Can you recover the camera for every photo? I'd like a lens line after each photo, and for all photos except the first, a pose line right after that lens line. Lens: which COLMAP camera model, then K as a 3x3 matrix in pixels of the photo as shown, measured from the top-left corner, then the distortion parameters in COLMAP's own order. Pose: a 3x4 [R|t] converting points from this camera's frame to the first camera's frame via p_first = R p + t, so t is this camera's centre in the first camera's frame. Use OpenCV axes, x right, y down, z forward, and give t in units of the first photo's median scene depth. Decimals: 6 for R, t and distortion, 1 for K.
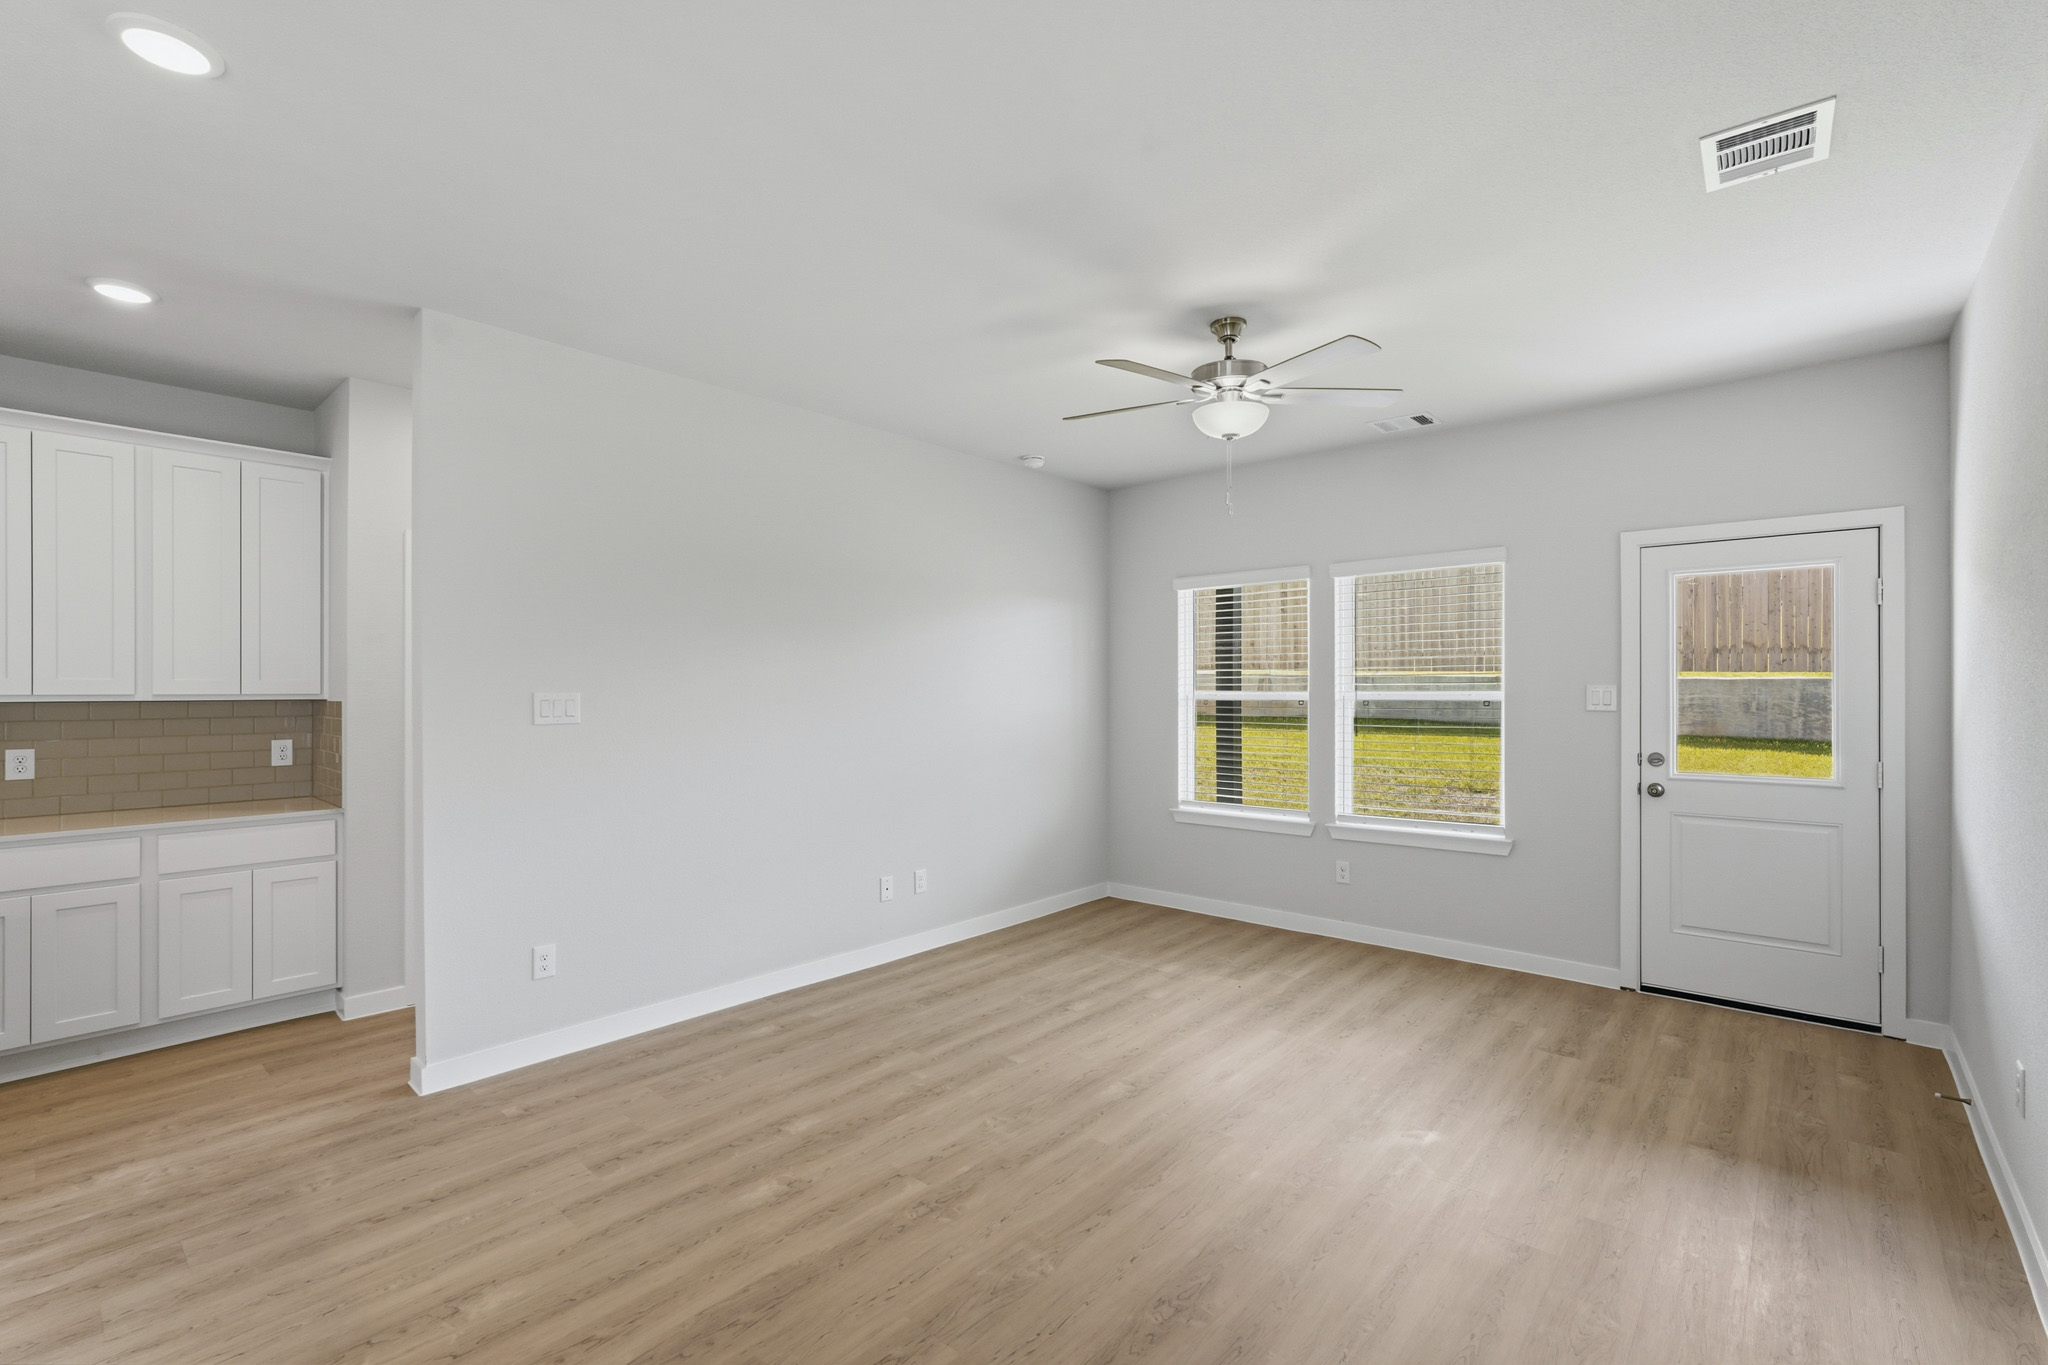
lens RADIAL K [[912.2, 0, 1029.2], [0, 912.2, 688.3], [0, 0, 1]] dist [-0.013199, 0.004308]
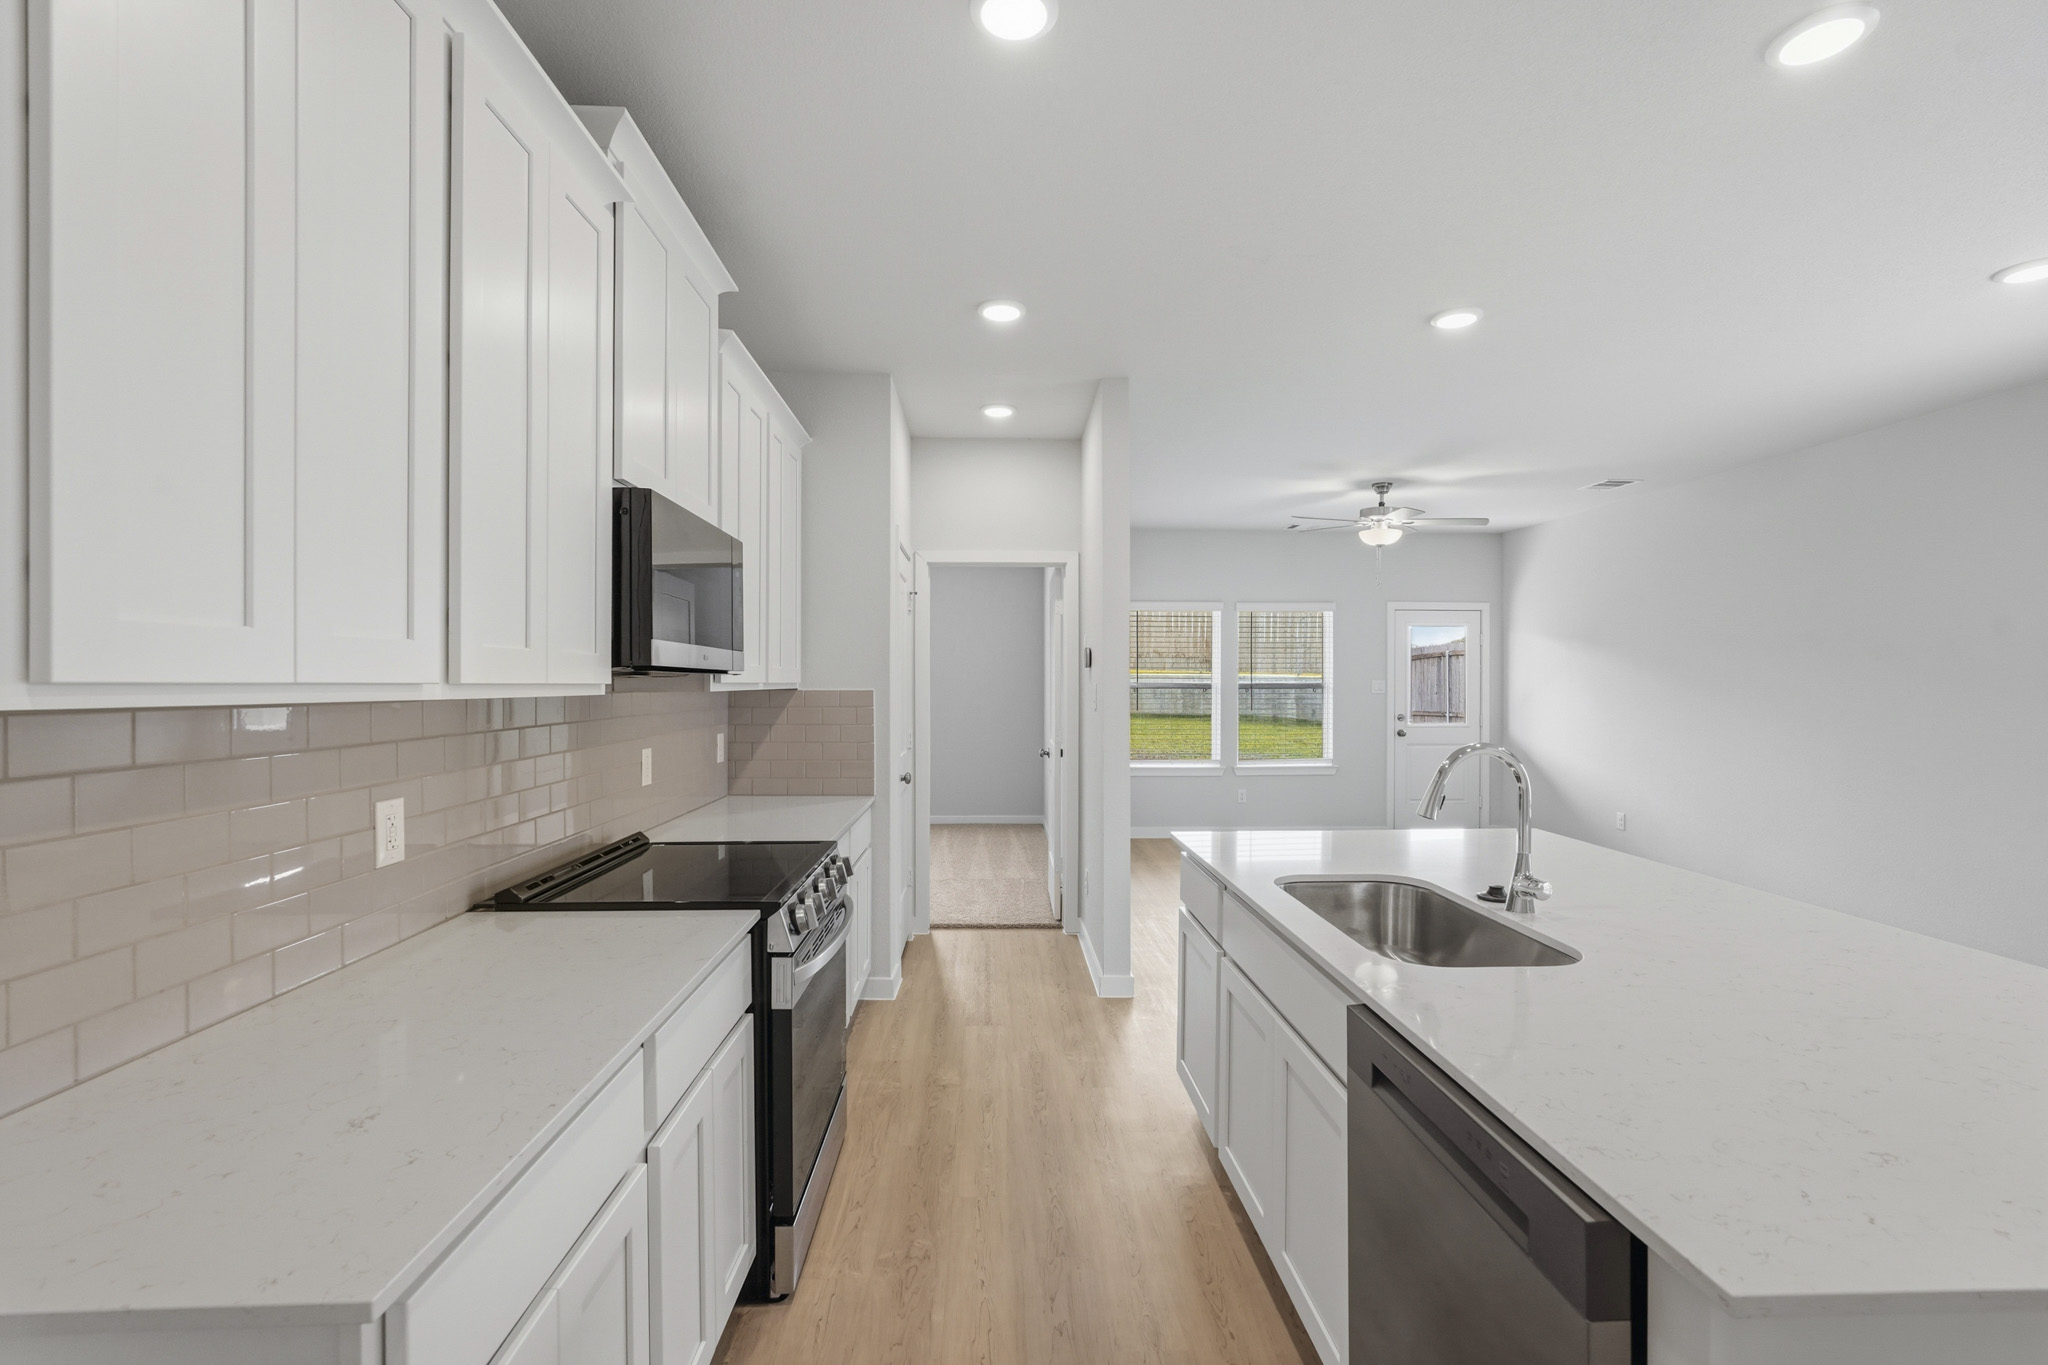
lens RADIAL K [[912.2, 0, 1025.9], [0, 912.2, 673.3], [0, 0, 1]] dist [-0.013199, 0.004308]
pose [[0.719294, 0.010035, 0.694633, -1.482155], [-0.006969, 0.999950, -0.007230, 0.001734], [-0.694670, 0.000360, 0.719328, 0.156332]]
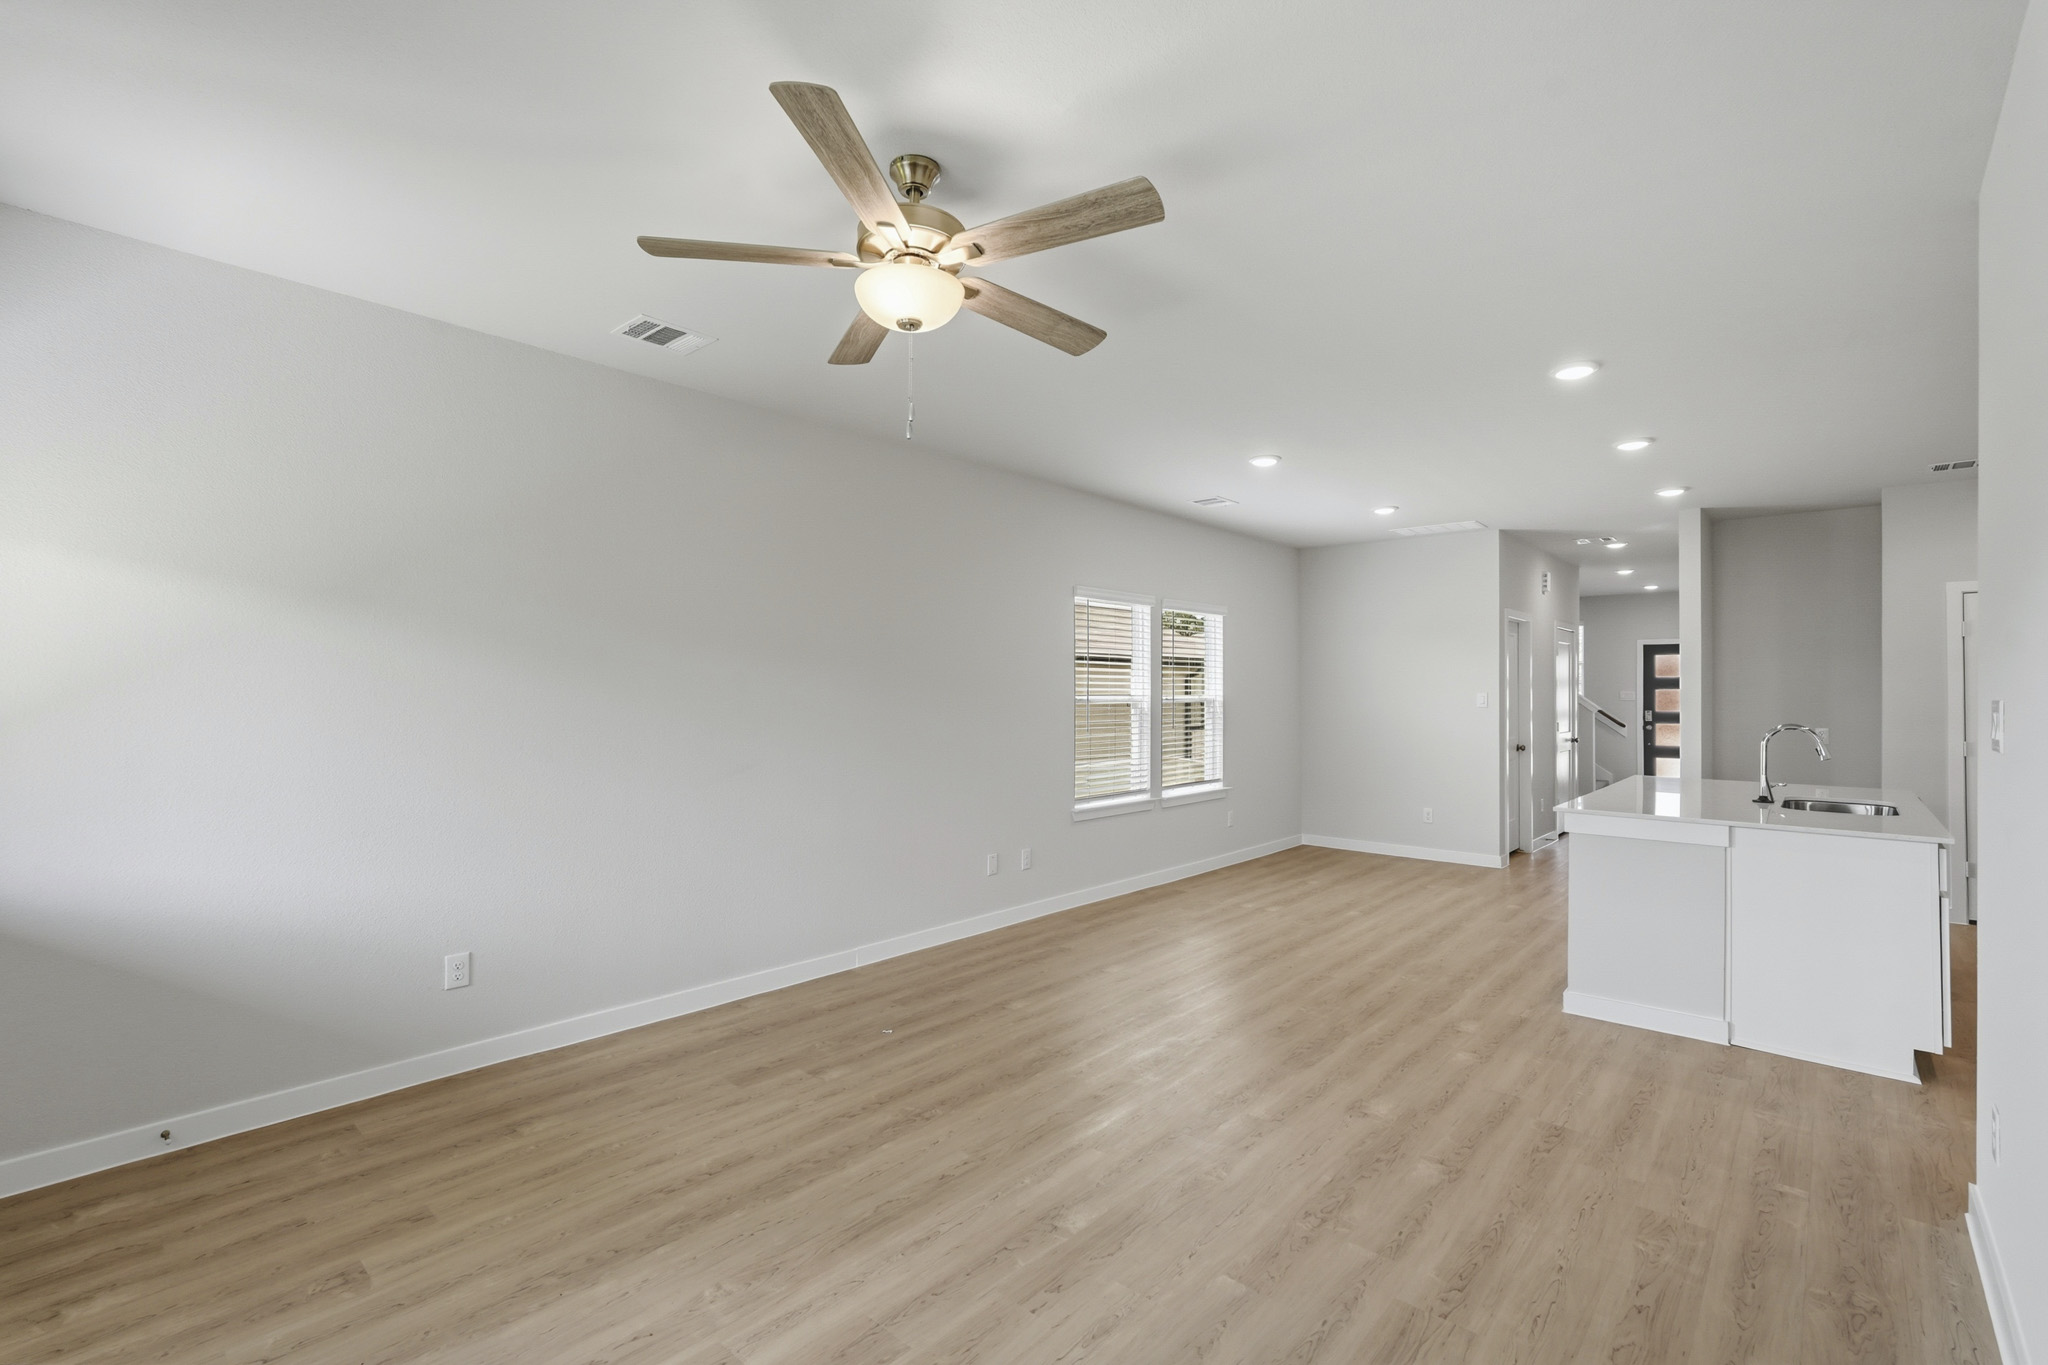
lens RADIAL K [[912.2, 0, 1029.7], [0, 912.2, 650.8], [0, 0, 1]] dist [-0.013199, 0.004308]
pose [[-0.999945, -0.002058, 0.010311, 0.116192], [-0.002520, 0.998981, -0.045072, 0.000402], [-0.010207, -0.045095, -0.998931, 1.598886]]
